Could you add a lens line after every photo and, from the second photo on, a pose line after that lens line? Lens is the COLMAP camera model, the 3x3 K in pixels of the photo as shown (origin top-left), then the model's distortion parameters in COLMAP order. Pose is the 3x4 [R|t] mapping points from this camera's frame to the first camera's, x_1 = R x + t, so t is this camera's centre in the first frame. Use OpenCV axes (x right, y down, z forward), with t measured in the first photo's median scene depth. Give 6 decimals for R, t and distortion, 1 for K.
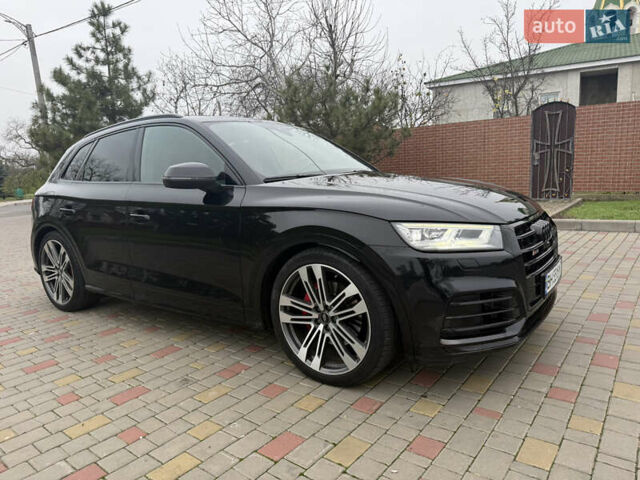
lens RADIAL K [[449.5, 0, 316.3], [0, 449.5, 235.4], [0, 0, 1]] dist [0.051327, -0.070436]
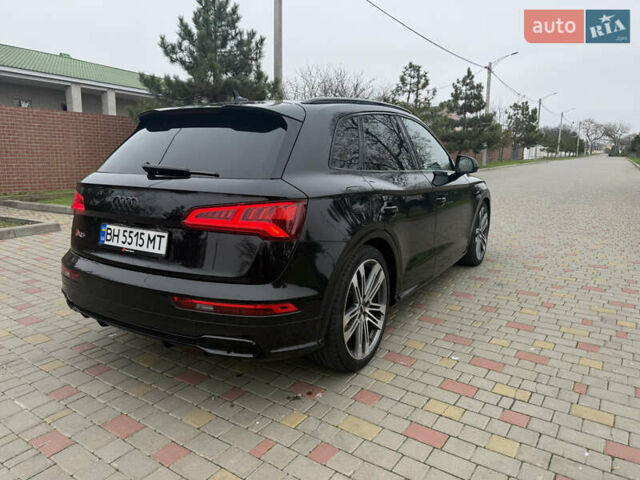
lens RADIAL K [[449.5, 0, 316.0], [0, 449.5, 240.0], [0, 0, 1]] dist [0.051327, -0.070436]
pose [[-0.067468, -0.137175, 0.988246, -1.178307], [0.143353, 0.978893, 0.145664, -0.118493], [-0.987369, 0.151496, -0.046379, 1.074227]]
